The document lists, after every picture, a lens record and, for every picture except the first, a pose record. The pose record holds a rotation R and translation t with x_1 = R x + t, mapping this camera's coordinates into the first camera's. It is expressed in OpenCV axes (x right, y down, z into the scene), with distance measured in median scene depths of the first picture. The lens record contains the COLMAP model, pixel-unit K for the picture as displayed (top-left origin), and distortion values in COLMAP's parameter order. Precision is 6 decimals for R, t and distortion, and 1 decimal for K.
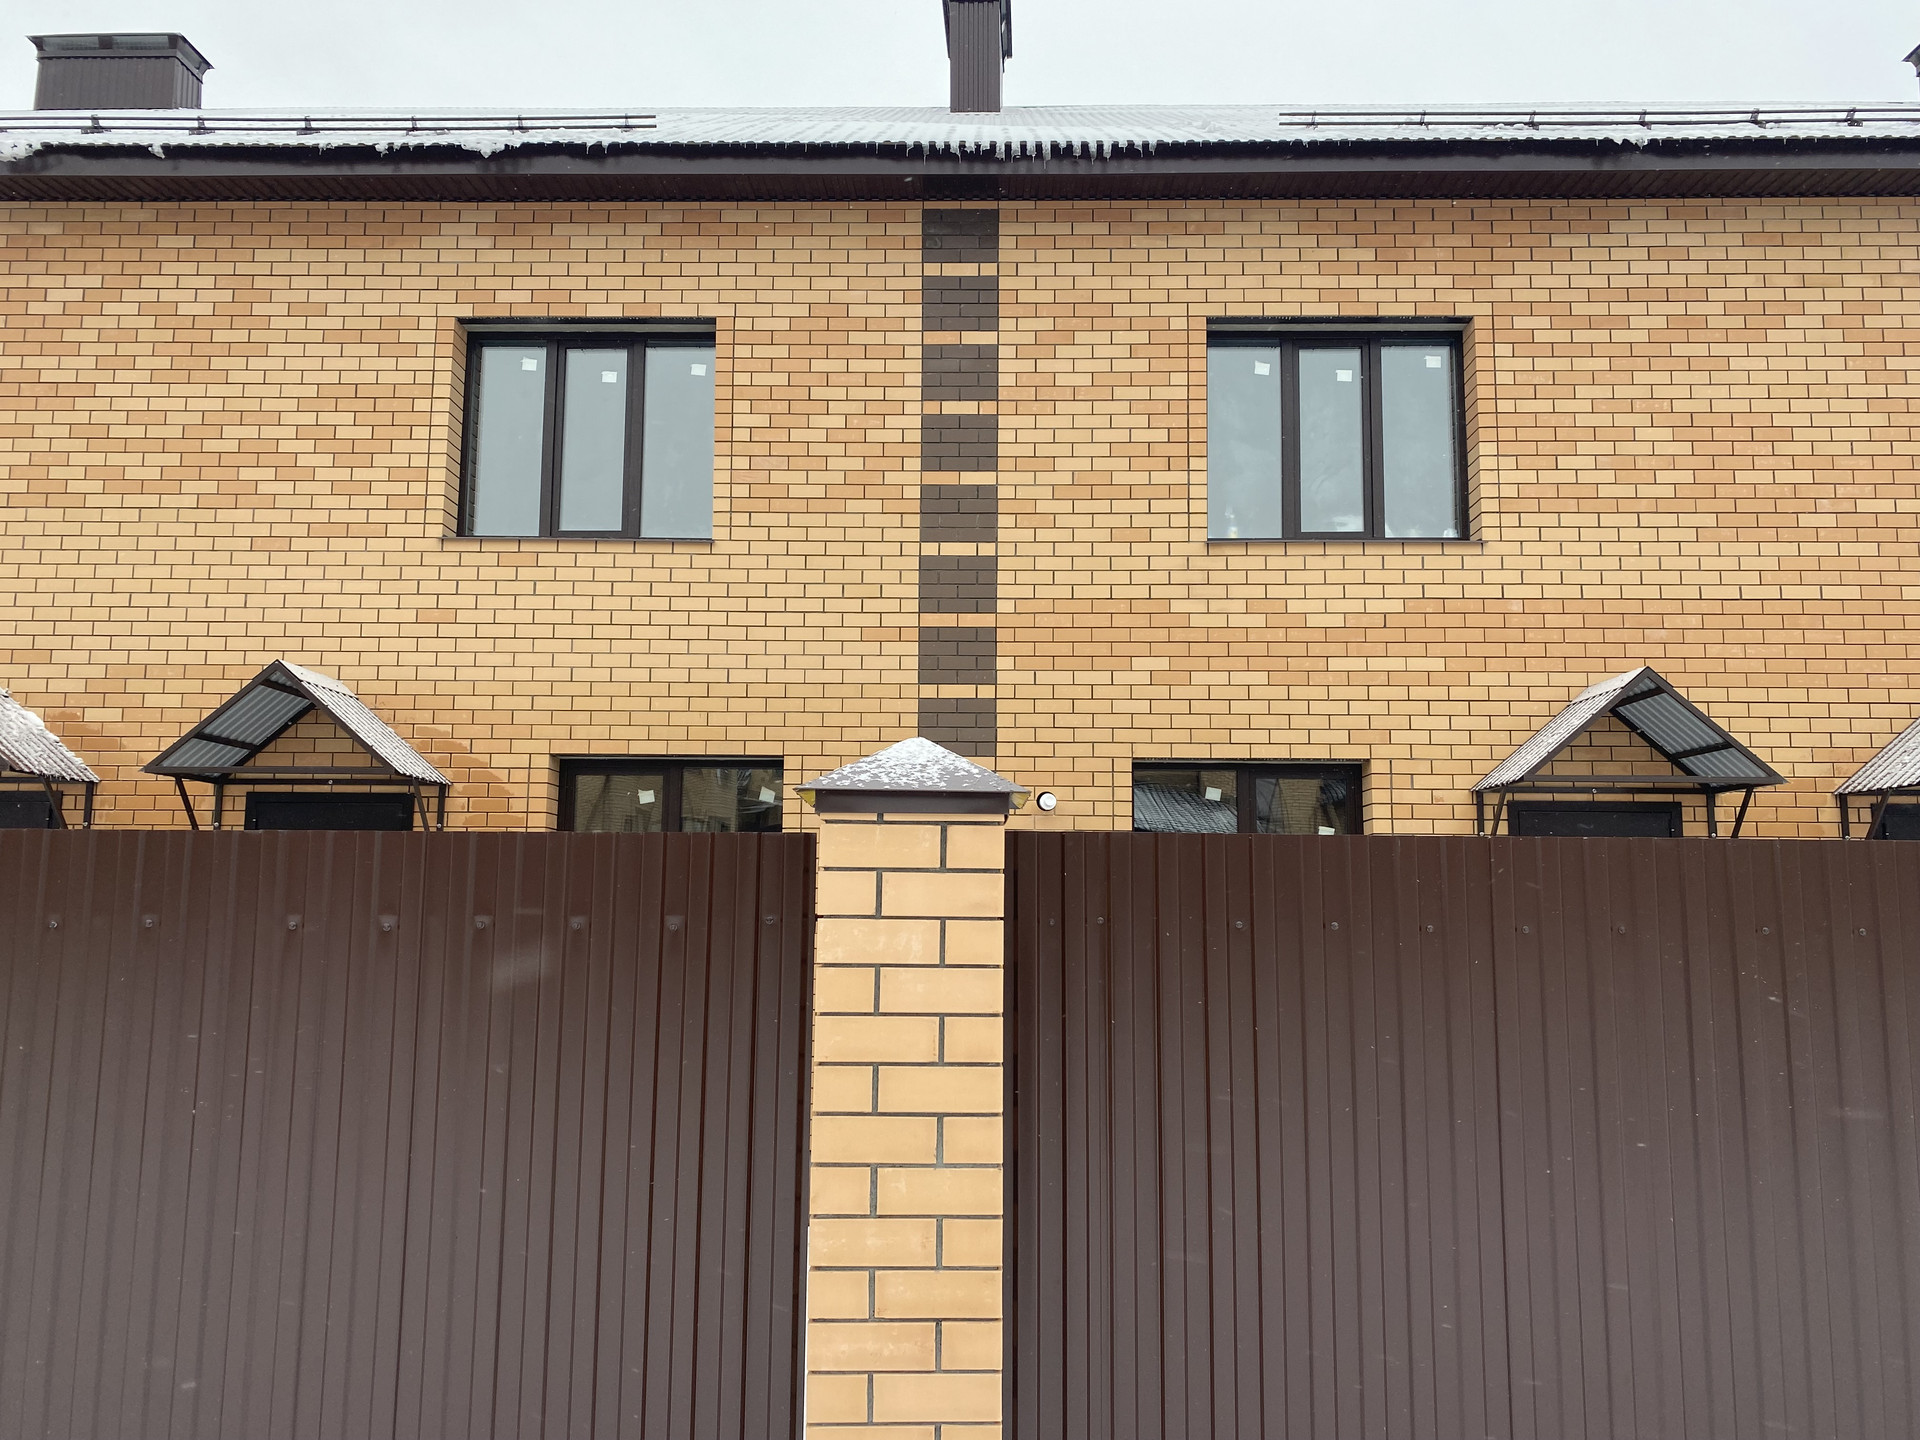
lens RADIAL K [[1443.0, 0, 974.2], [0, 1443.0, 737.8], [0, 0, 1]] dist [0.040879, -0.049097]
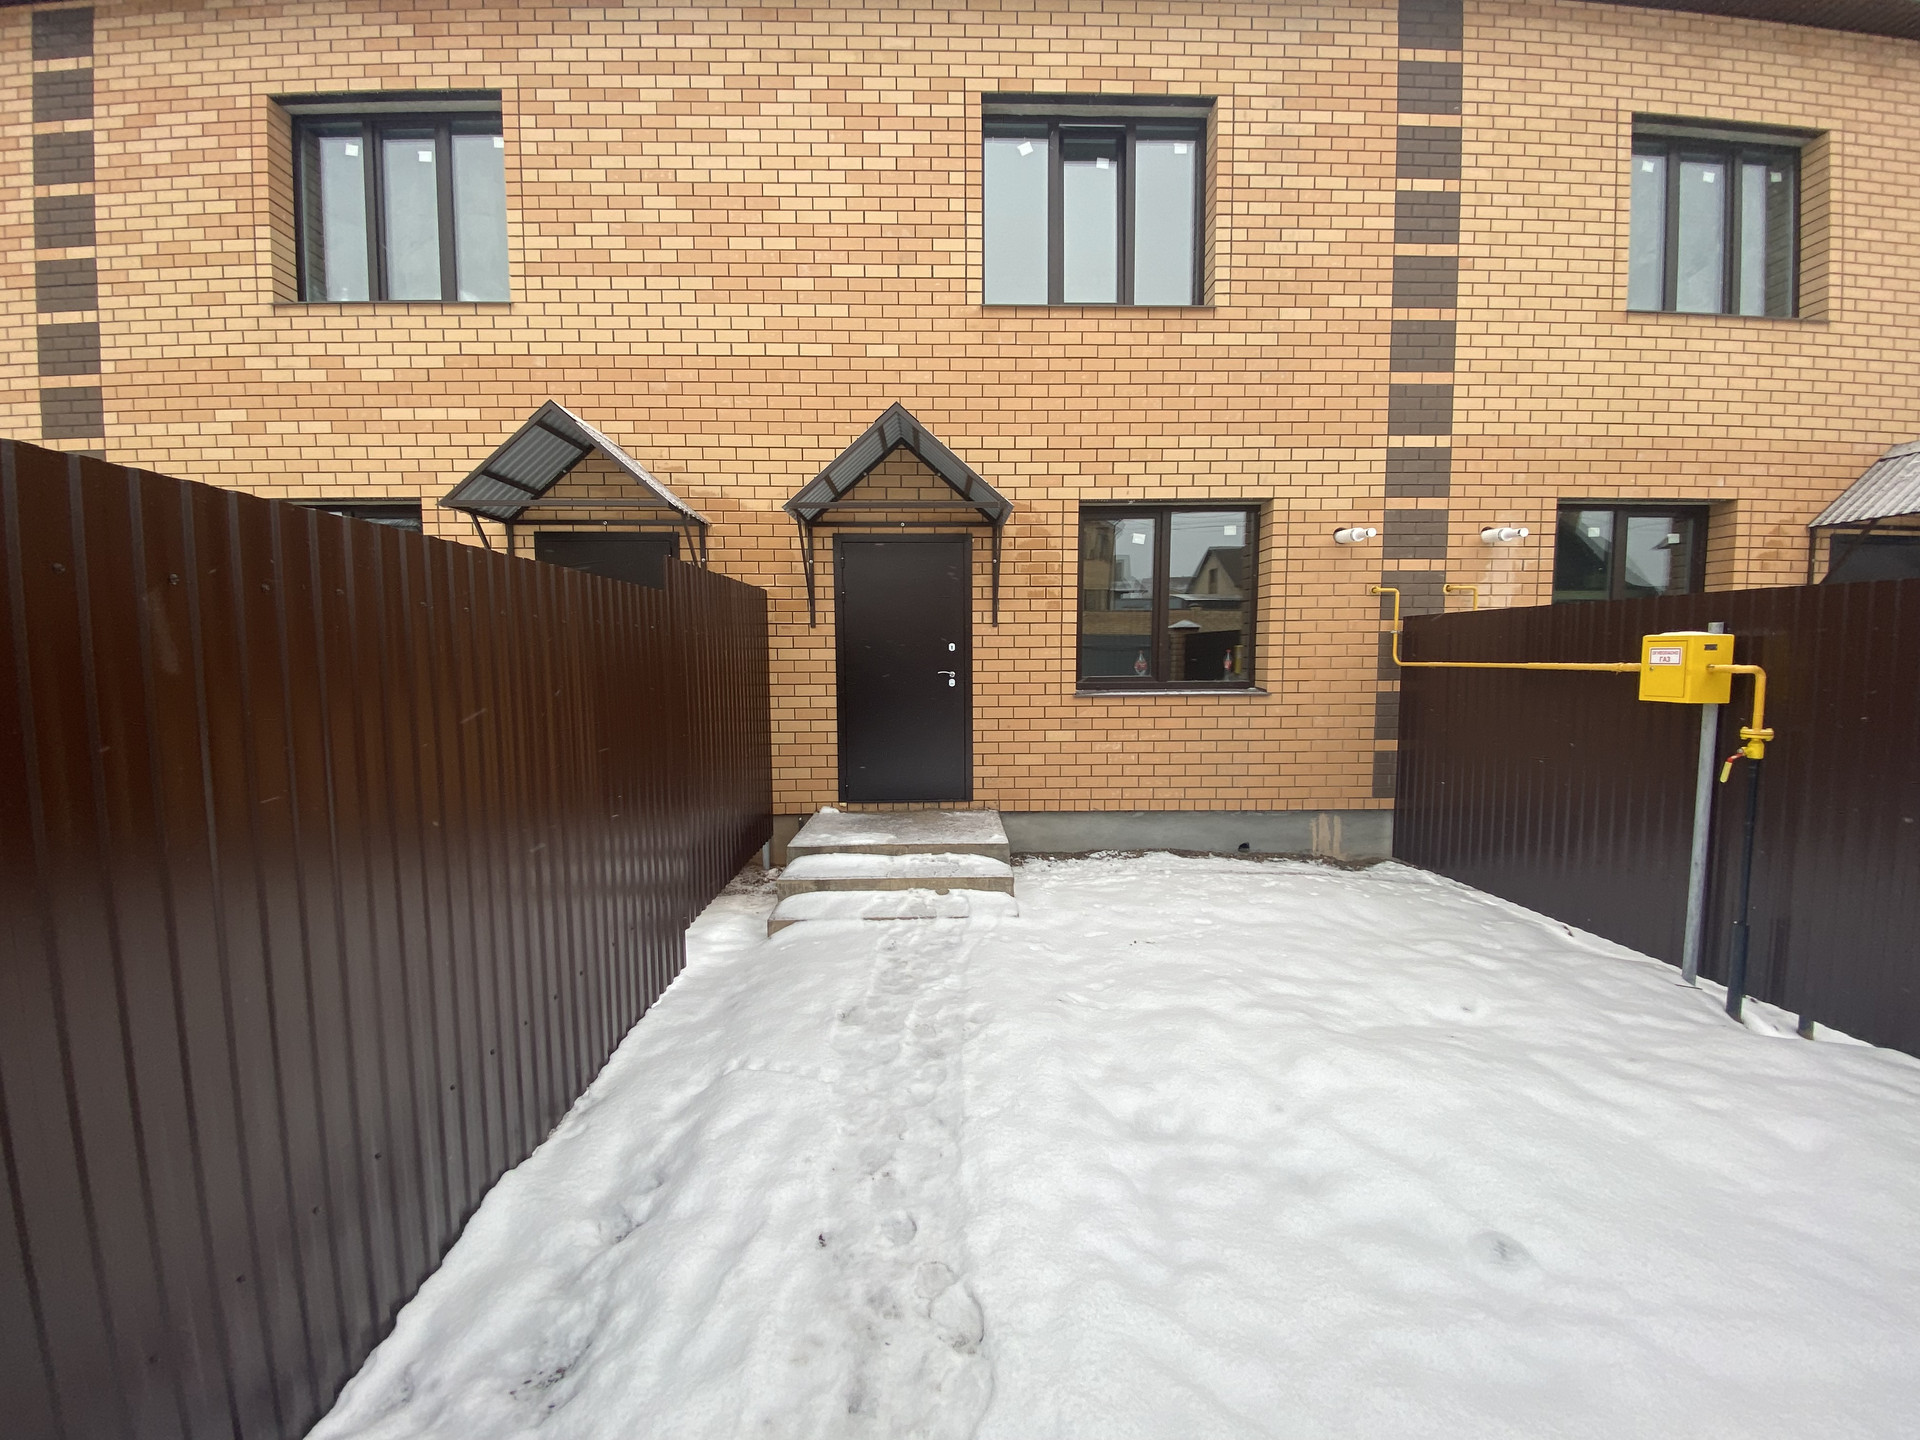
lens RADIAL K [[740.4, 0, 980.5], [0, 740.4, 710.0], [0, 0, 1]] dist [0.001532, -0.009074]
pose [[0.998899, -0.015779, 0.044180, 0.685090], [0.006571, 0.979515, 0.201264, 0.065071], [-0.046451, -0.200752, 0.978540, 0.342520]]
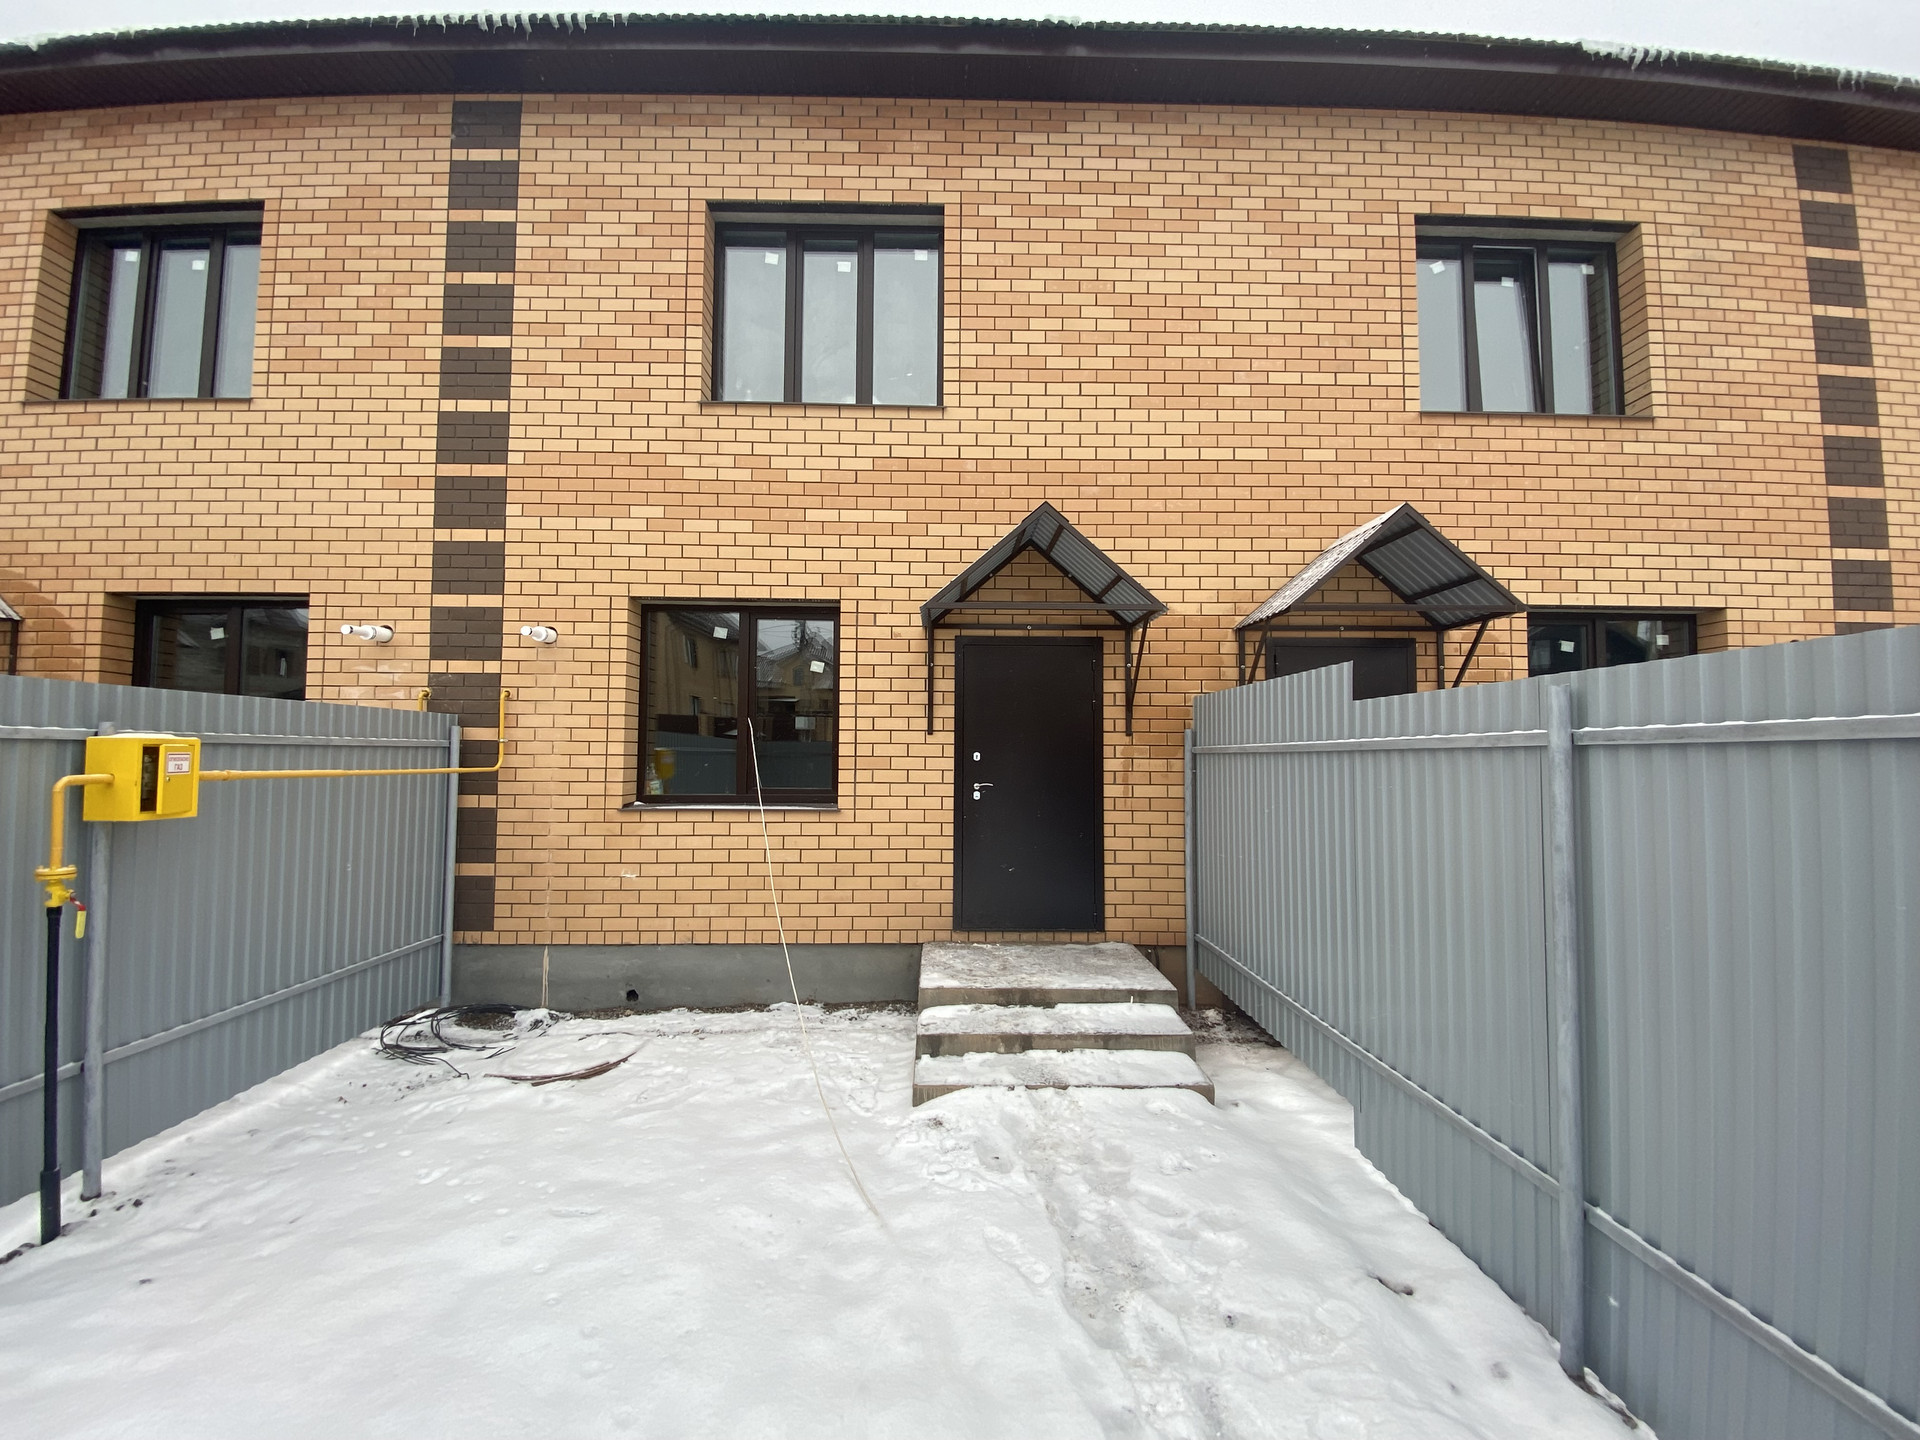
lens RADIAL K [[777.8, 0, 965.2], [0, 777.8, 719.8], [0, 0, 1]] dist [0.009888, -0.016375]
pose [[0.999239, -0.000372, 0.039002, 0.340232], [-0.002604, 0.997088, 0.076217, 0.061448], [-0.038917, -0.076261, 0.996328, 0.374233]]
